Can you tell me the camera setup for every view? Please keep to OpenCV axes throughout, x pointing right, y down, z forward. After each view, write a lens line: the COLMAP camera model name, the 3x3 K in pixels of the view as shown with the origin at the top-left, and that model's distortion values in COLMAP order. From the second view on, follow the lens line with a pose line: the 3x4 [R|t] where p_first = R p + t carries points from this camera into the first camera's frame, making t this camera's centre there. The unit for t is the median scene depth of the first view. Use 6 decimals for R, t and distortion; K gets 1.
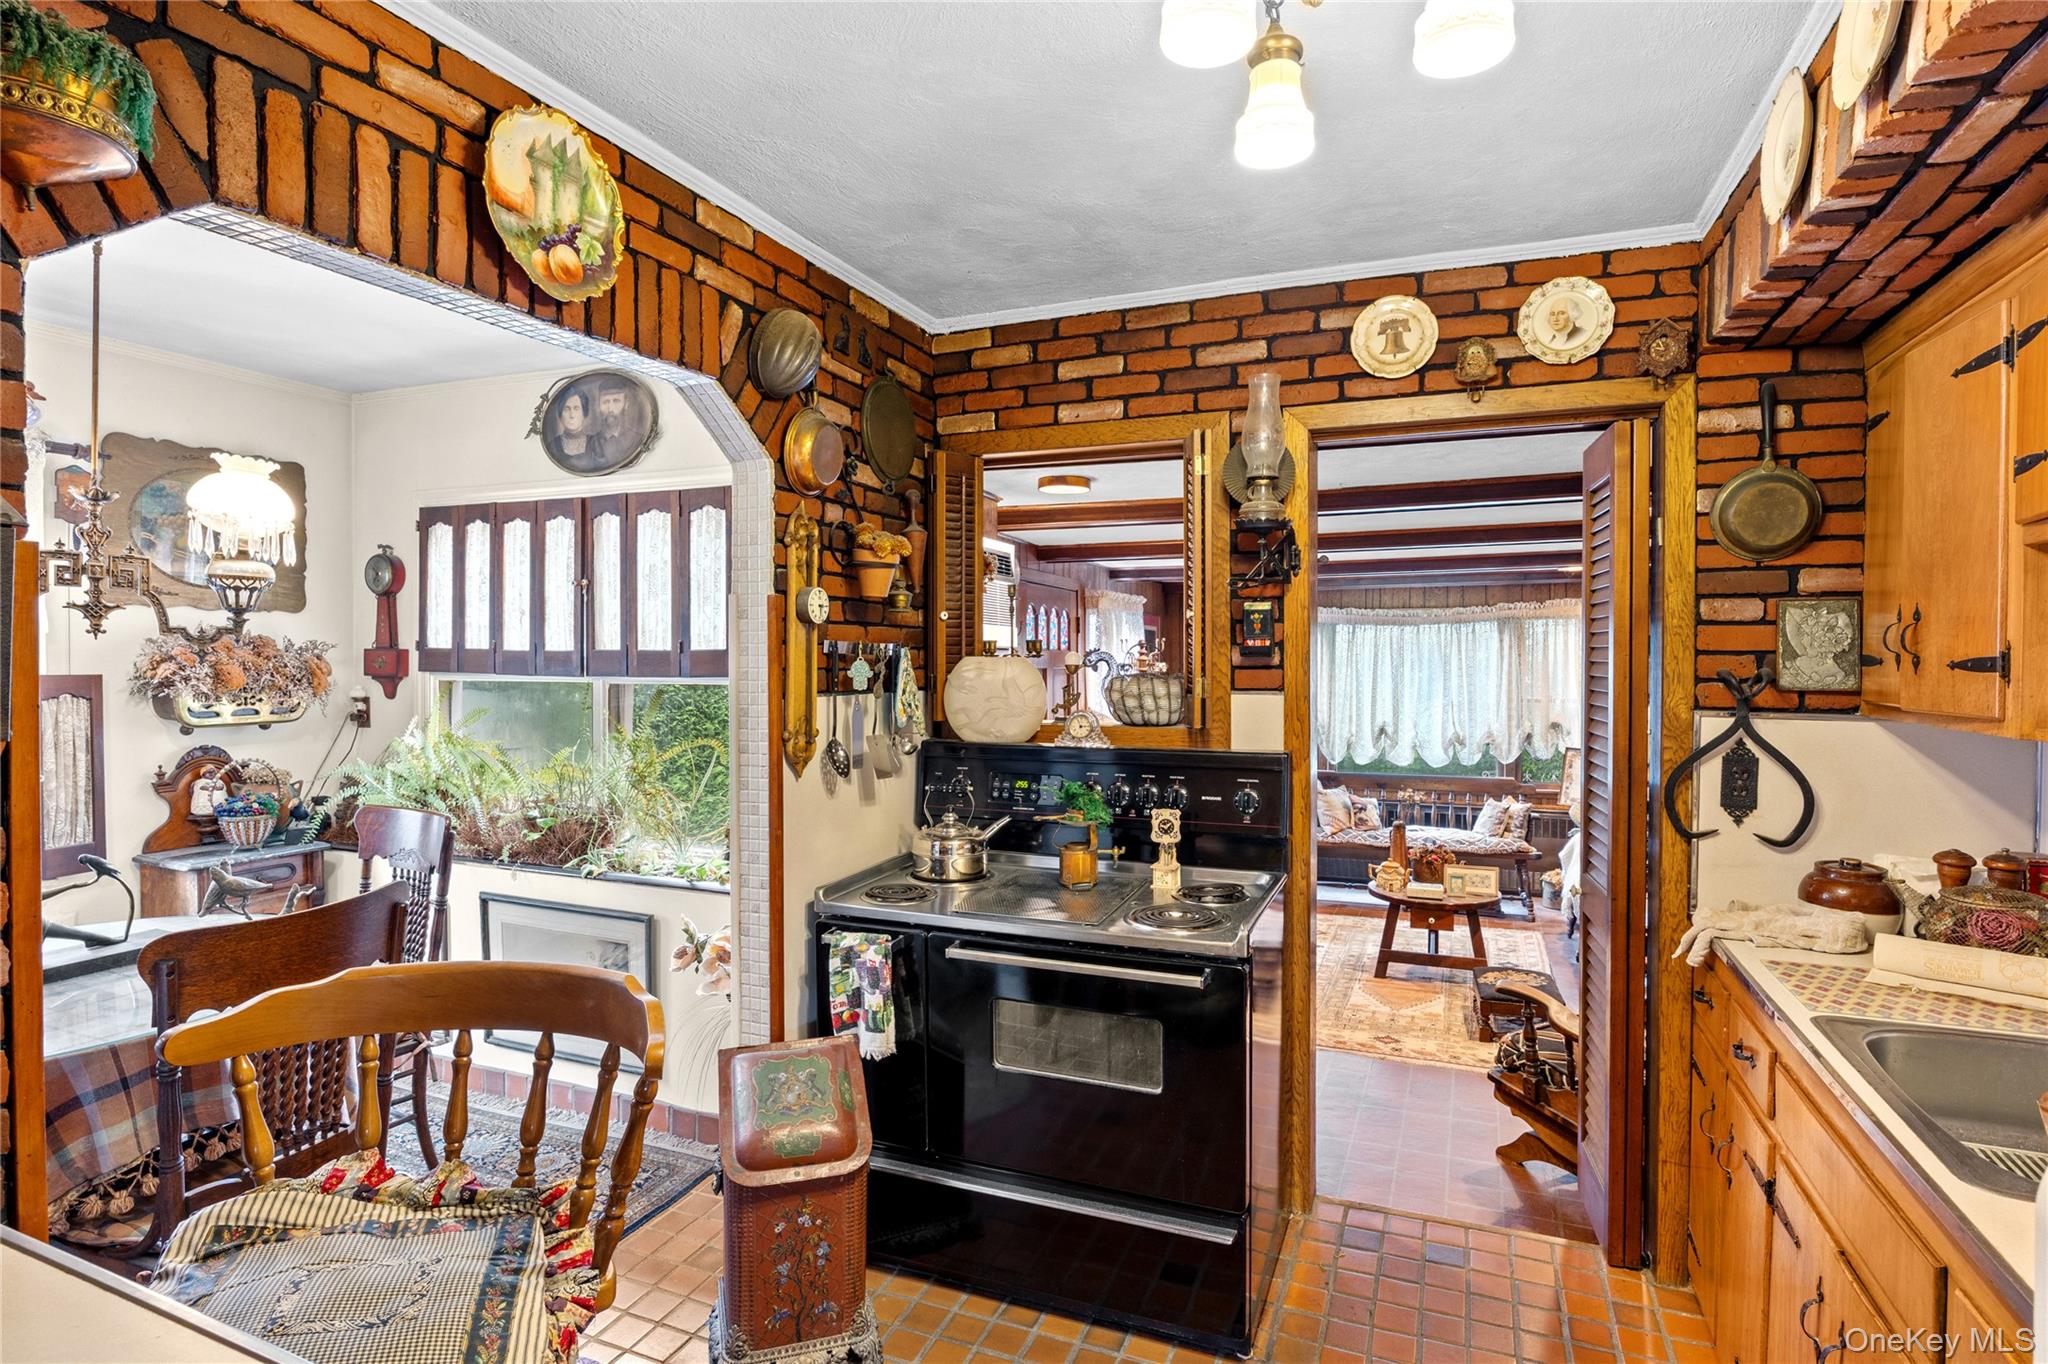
lens RADIAL K [[1068.7, 0, 1024.0], [0, 1068.7, 682.0], [0, 0, 1]] dist [-0.001891, -0.000126]
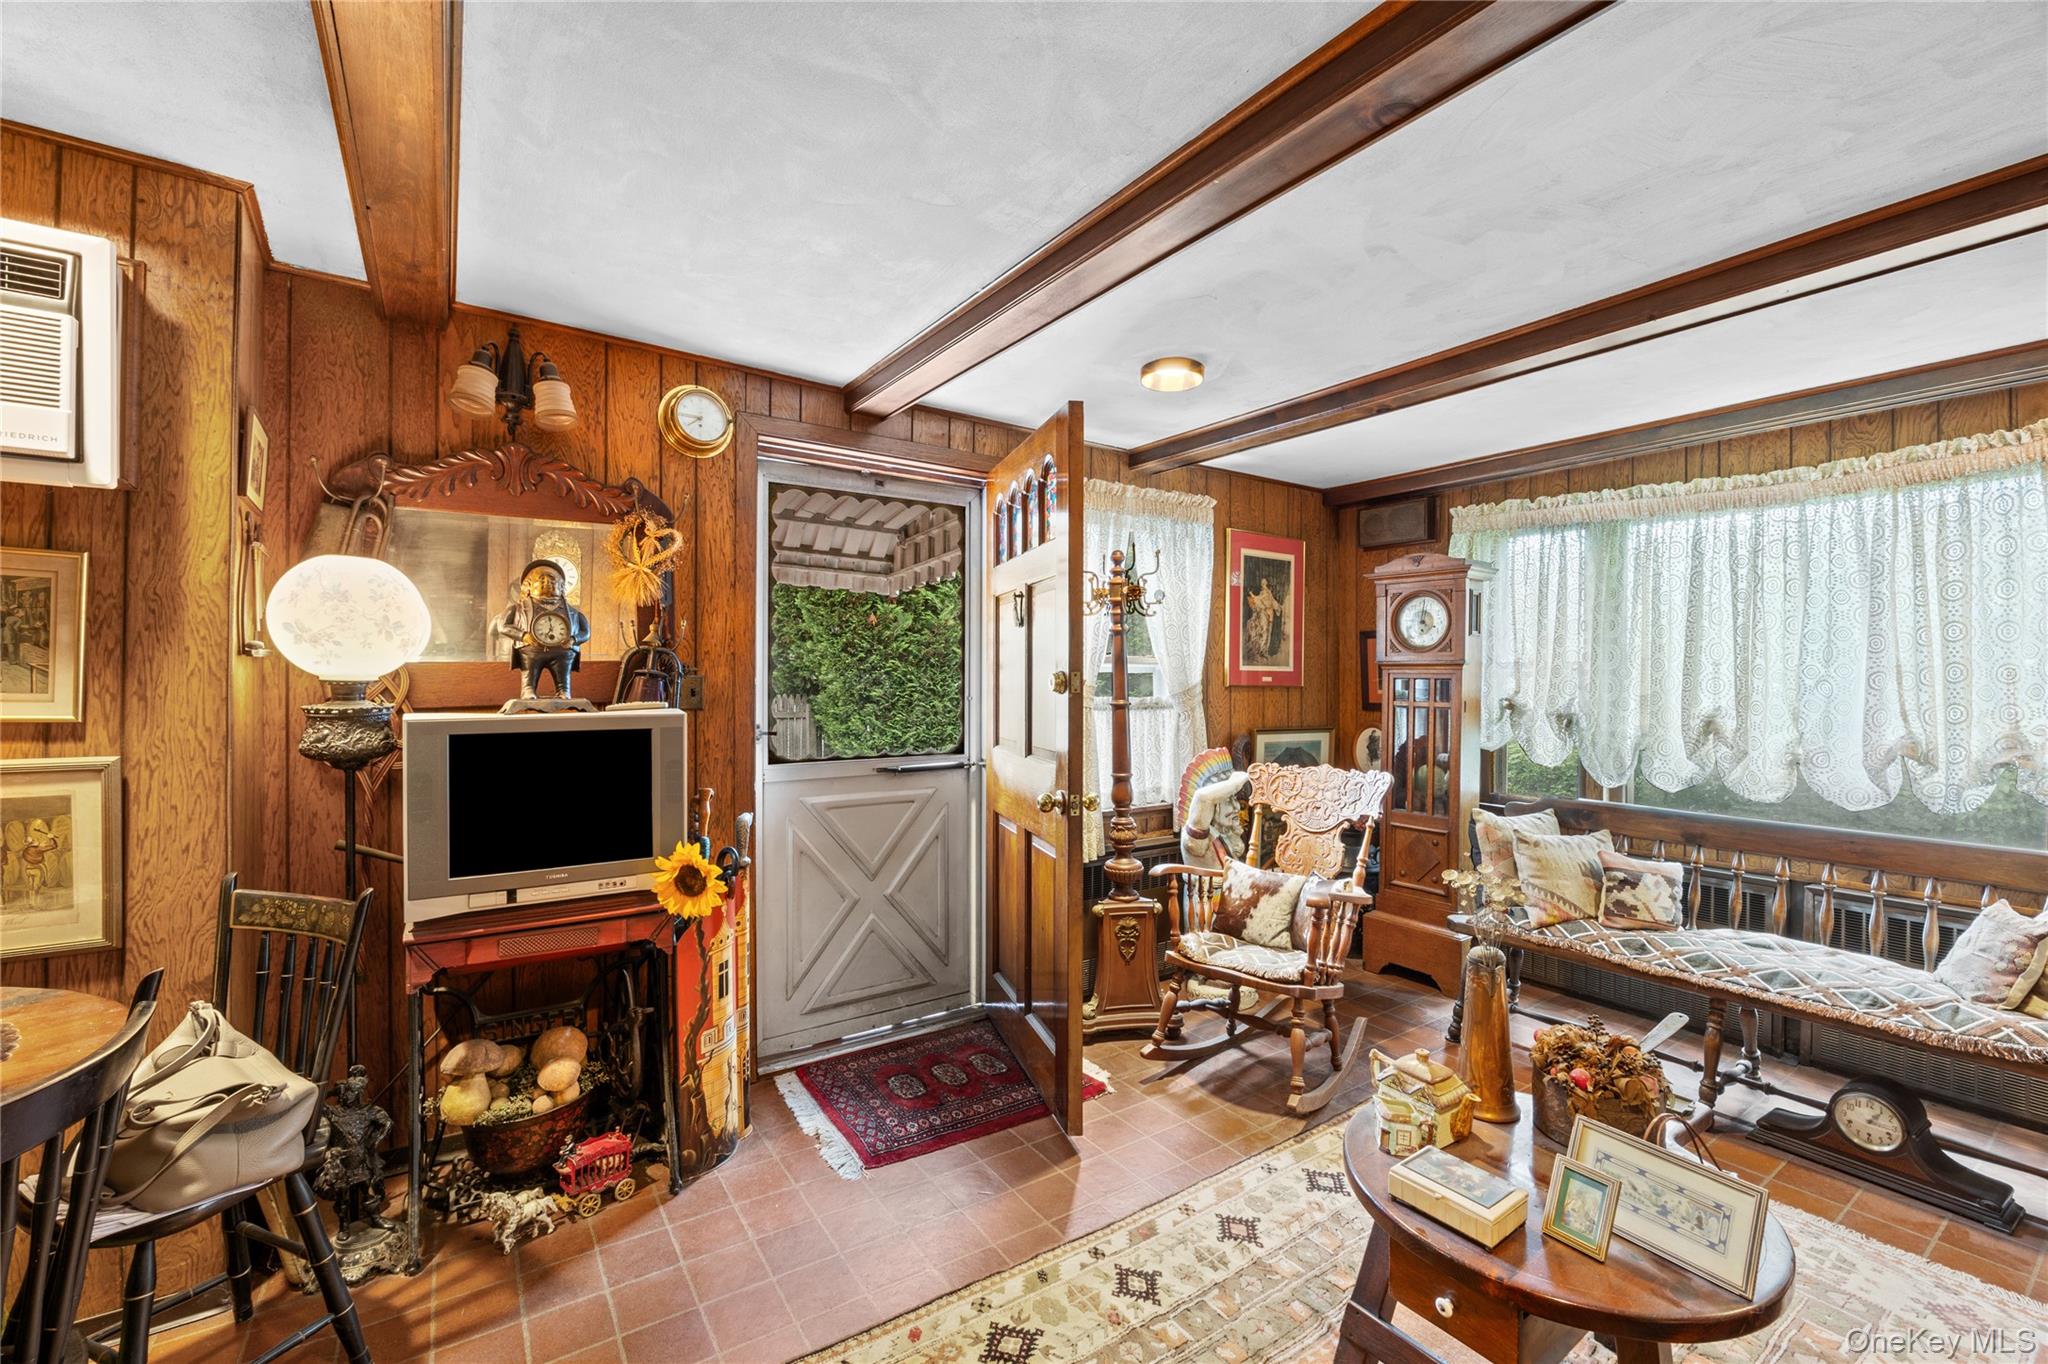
lens RADIAL K [[844.5, 0, 1028.4], [0, 844.5, 677.6], [0, 0, 1]] dist [-0.014101, 0.000027]
pose [[0.842907, 0.007617, -0.538006, 0.569445], [-0.017105, 0.999774, -0.012644, 0.068691], [0.537788, 0.019860, 0.842846, 1.039759]]
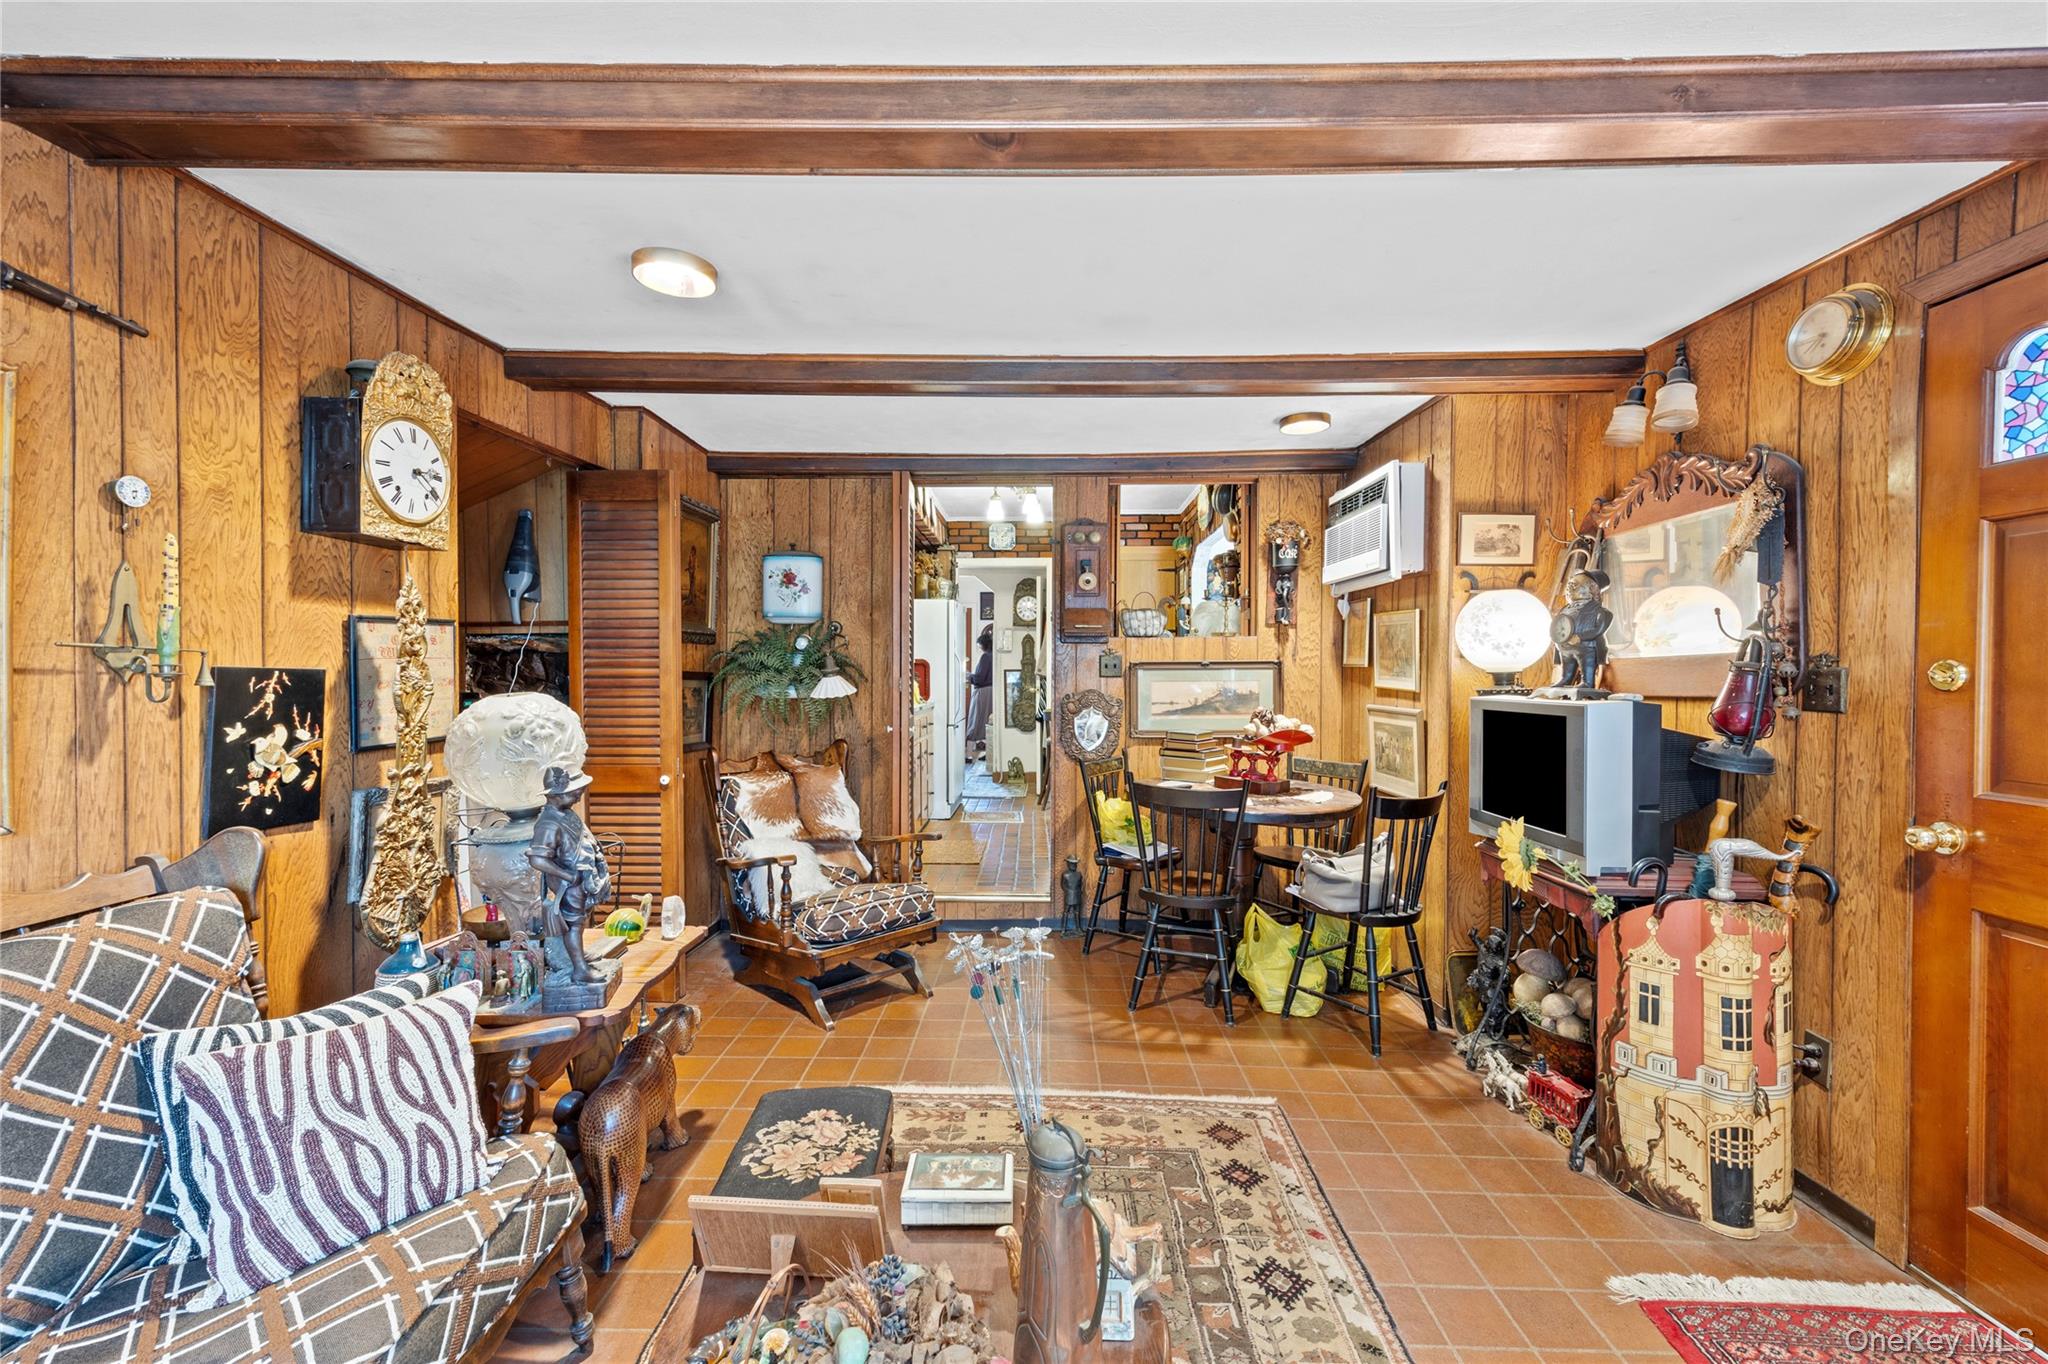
lens RADIAL K [[826.9, 0, 1032.8], [0, 826.9, 676.6], [0, 0, 1]] dist [0.015651, 0.000028]
pose [[-0.926116, 0.000519, -0.377239, 0.632664], [-0.009765, 0.999631, 0.025349, 0.060083], [0.377113, 0.027160, -0.925769, 1.748335]]
